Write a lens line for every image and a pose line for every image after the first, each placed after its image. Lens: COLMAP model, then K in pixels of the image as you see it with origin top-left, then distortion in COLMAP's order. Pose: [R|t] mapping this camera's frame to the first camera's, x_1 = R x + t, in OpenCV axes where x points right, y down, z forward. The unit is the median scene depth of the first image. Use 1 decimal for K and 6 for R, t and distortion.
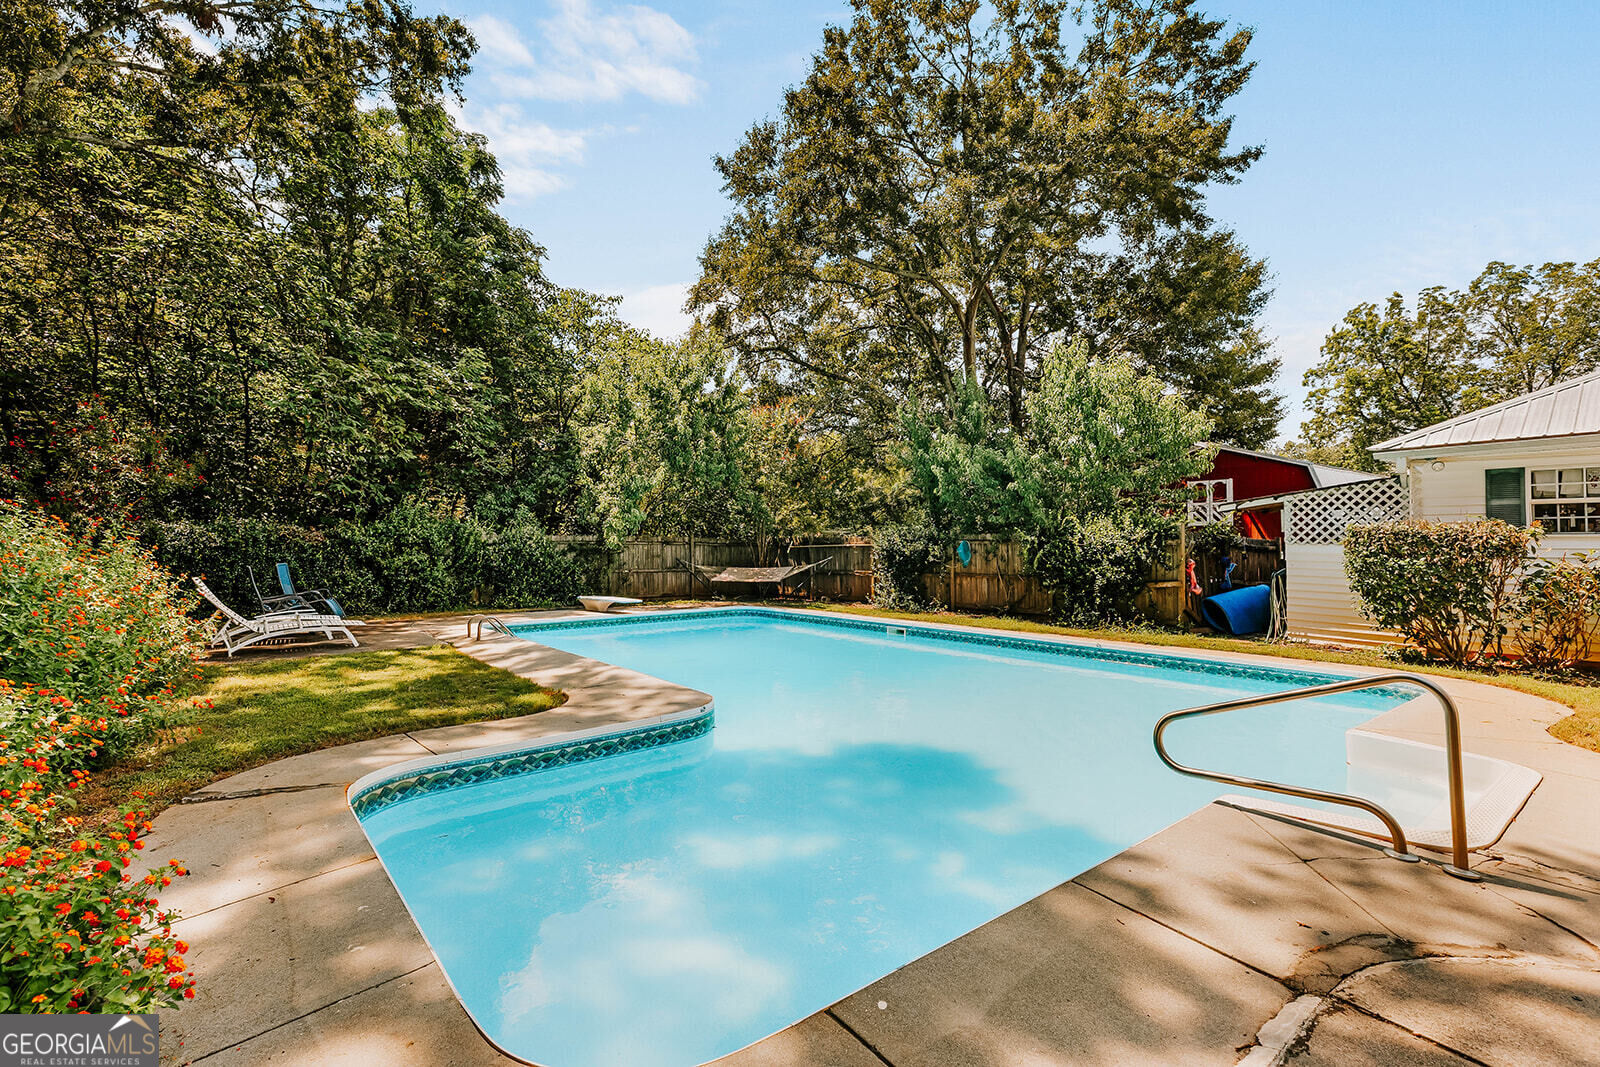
lens RADIAL K [[753.8, 0, 802.9], [0, 753.8, 505.4], [0, 0, 1]] dist [0.000468, -0.000529]
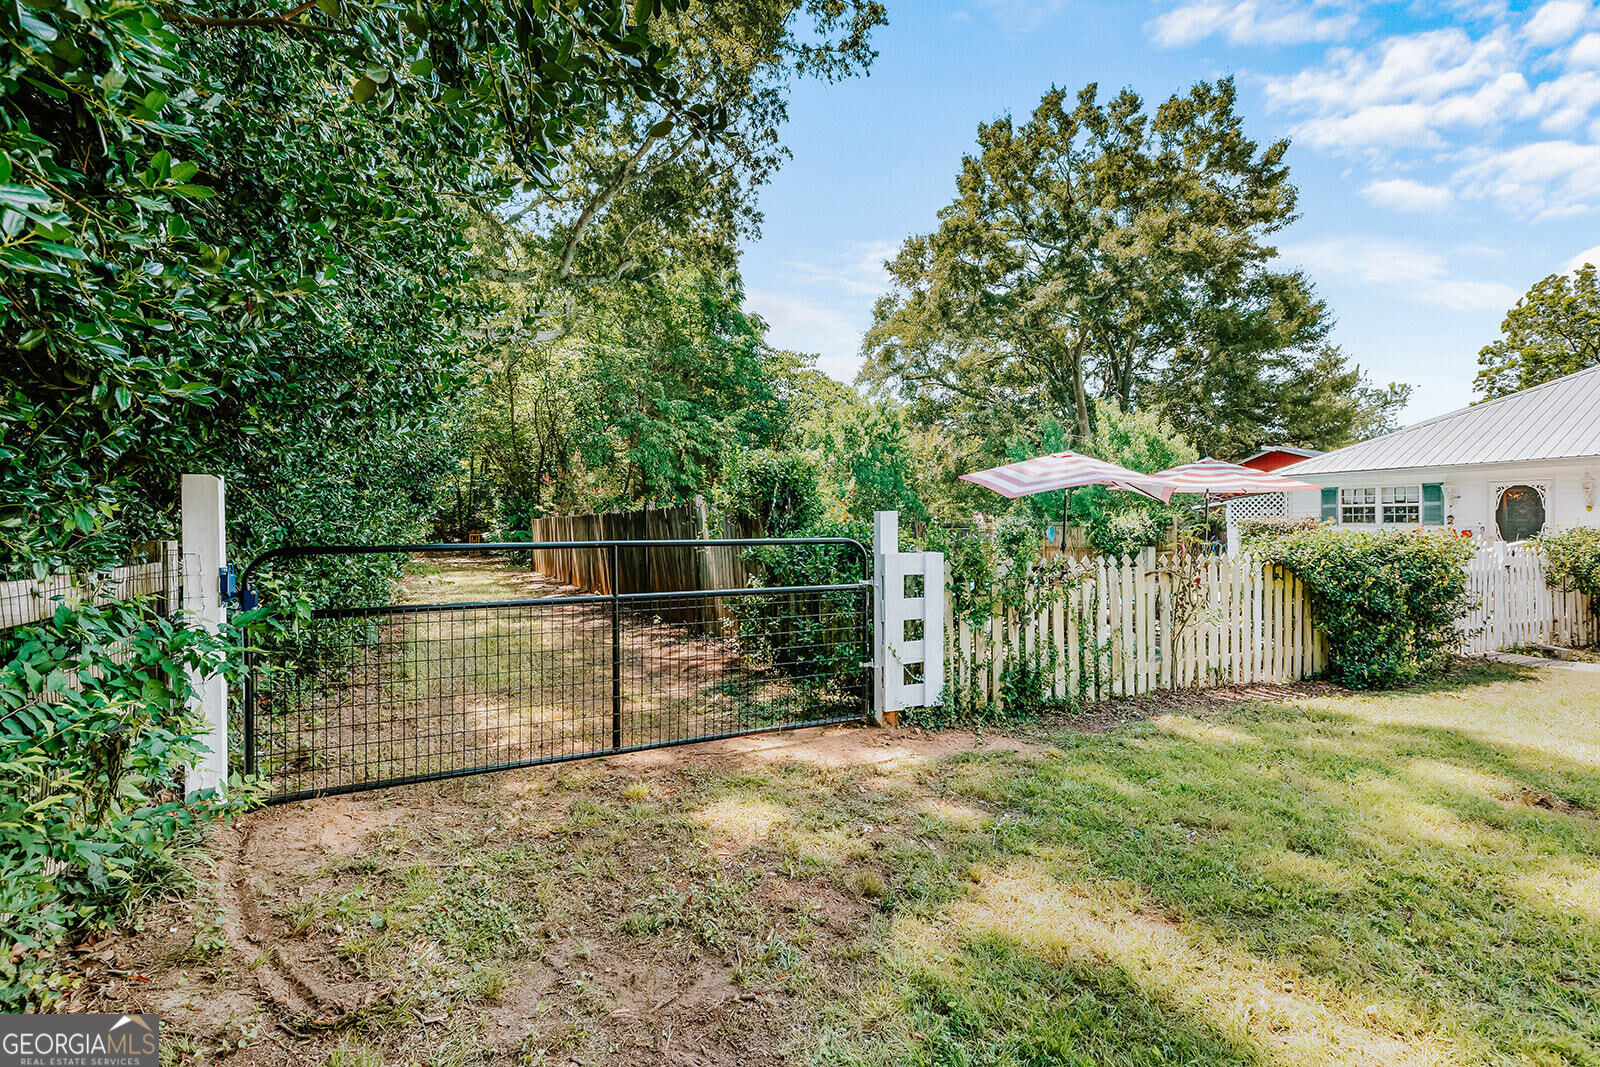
lens RADIAL K [[753.8, 0, 802.9], [0, 753.8, 505.4], [0, 0, 1]] dist [0.000468, -0.000529]
pose [[0.976961, -0.007075, -0.213300, 0.038625], [0.012521, 0.999629, 0.024188, -0.030243], [0.213050, -0.026301, 0.976687, -0.484203]]
